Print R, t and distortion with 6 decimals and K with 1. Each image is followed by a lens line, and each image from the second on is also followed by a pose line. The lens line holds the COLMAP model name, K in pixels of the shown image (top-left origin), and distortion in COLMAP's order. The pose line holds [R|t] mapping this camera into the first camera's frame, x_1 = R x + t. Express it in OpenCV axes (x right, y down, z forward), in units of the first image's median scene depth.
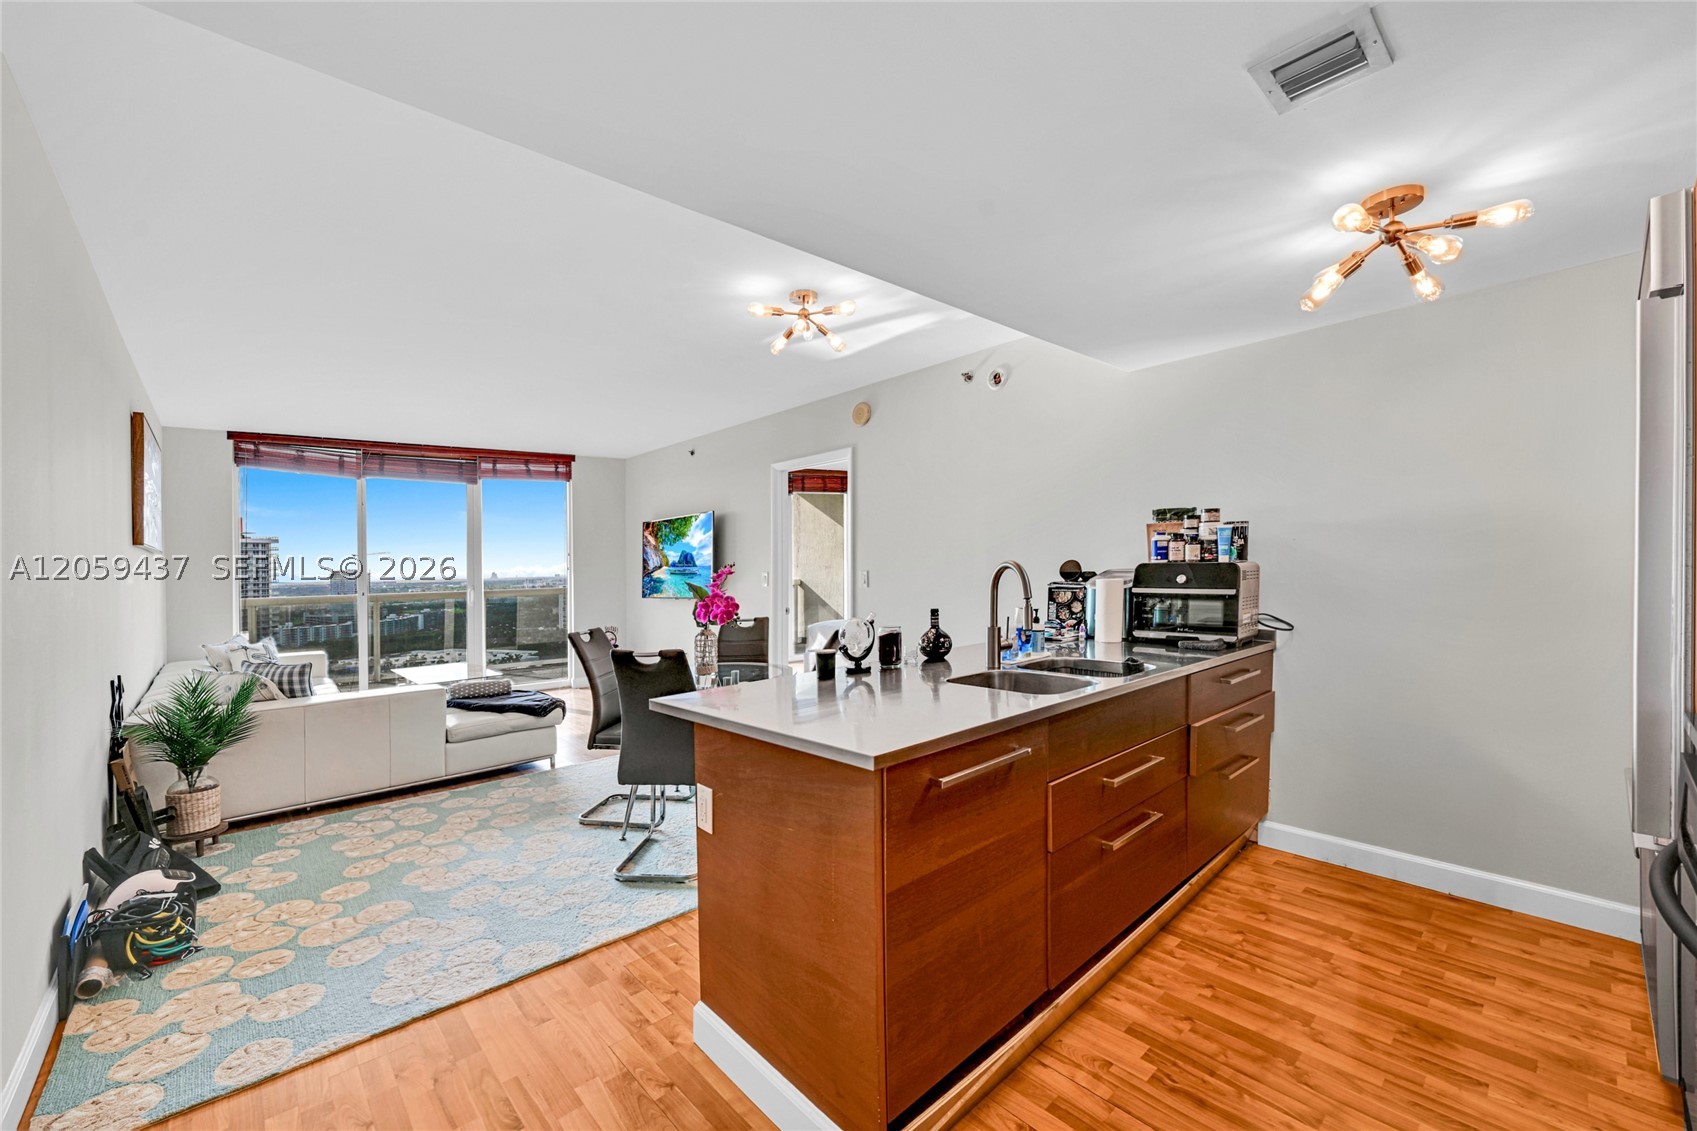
lens RADIAL K [[672.4, 0, 851.0], [0, 672.4, 558.8], [0, 0, 1]] dist [-0.001501, 0.000245]
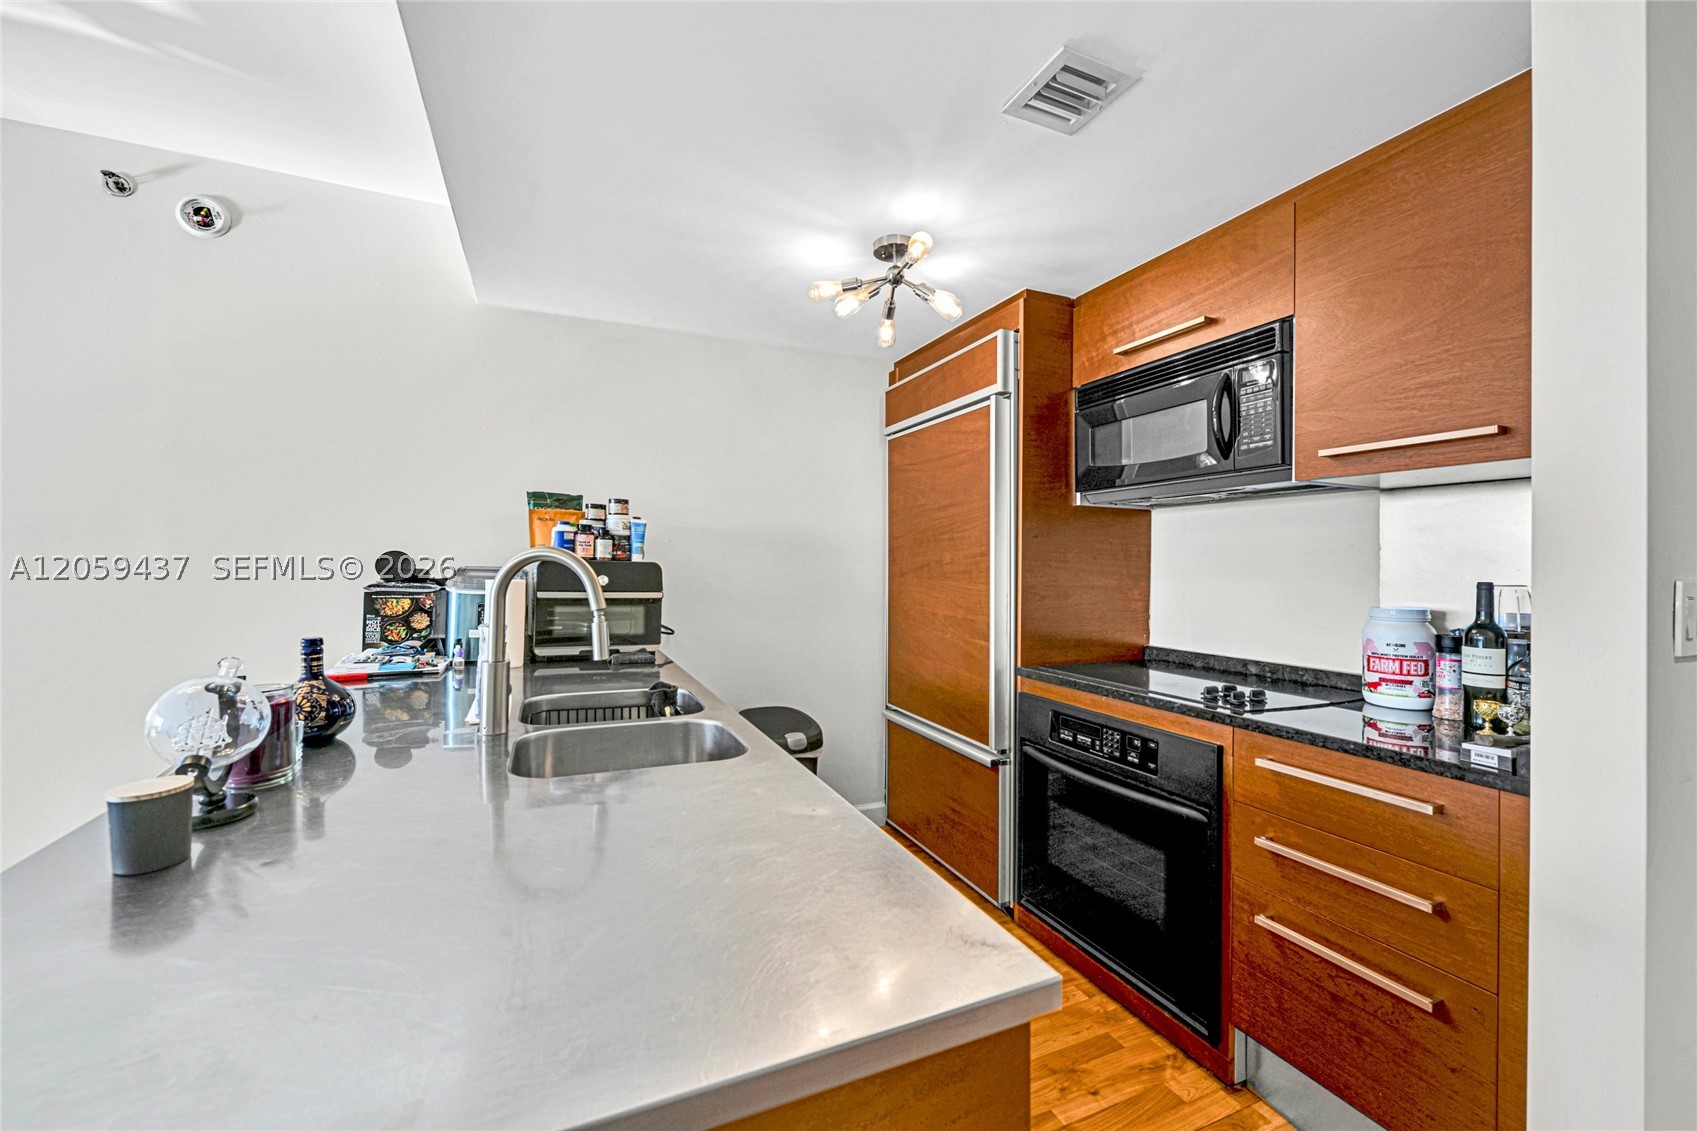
lens RADIAL K [[672.4, 0, 841.2], [0, 672.4, 569.4], [0, 0, 1]] dist [-0.001501, 0.000245]
pose [[0.337155, 0.023648, 0.941152, -0.139563], [-0.031613, 0.999405, -0.013786, 0.014232], [-0.940918, -0.025105, 0.337702, 0.335903]]
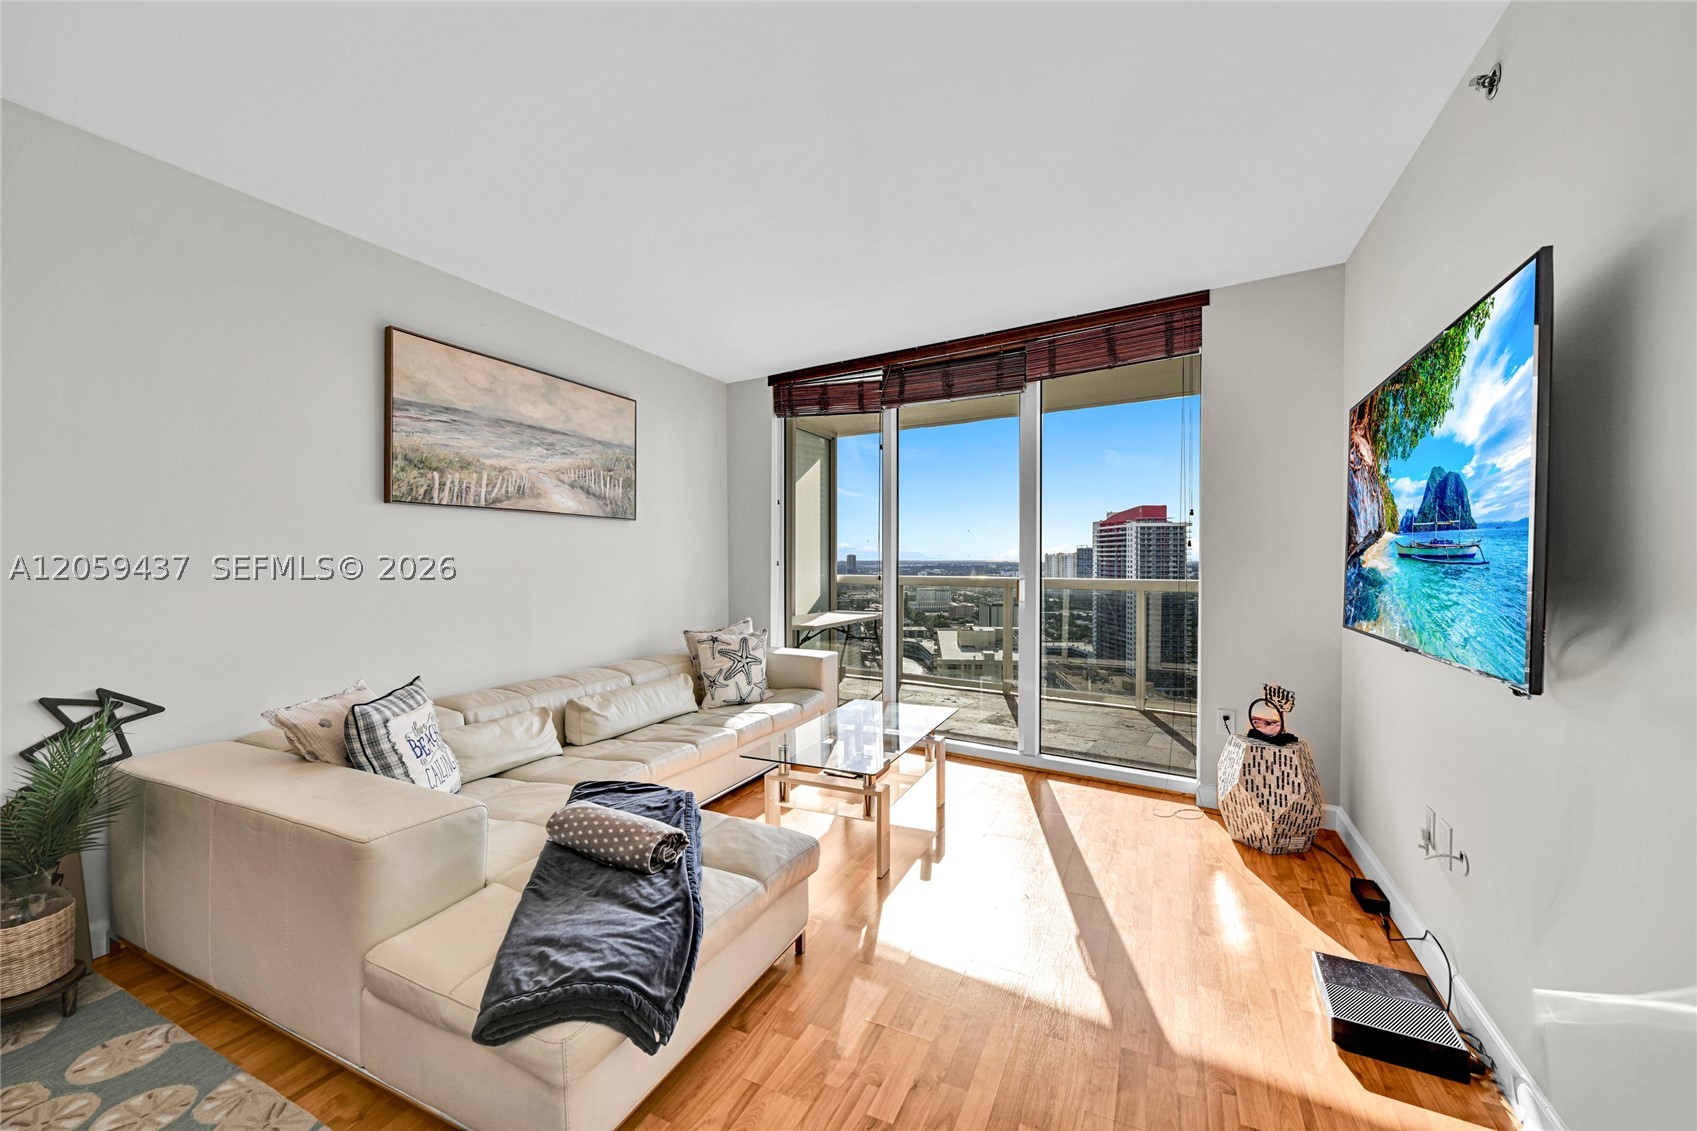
lens RADIAL K [[672.4, 0, 844.5], [0, 672.4, 558.6], [0, 0, 1]] dist [-0.001501, 0.000245]
pose [[0.366578, 0.022934, -0.930105, -0.156795], [0.004777, 0.999637, 0.026532, 0.024531], [0.930375, -0.014169, 0.366335, 1.187786]]
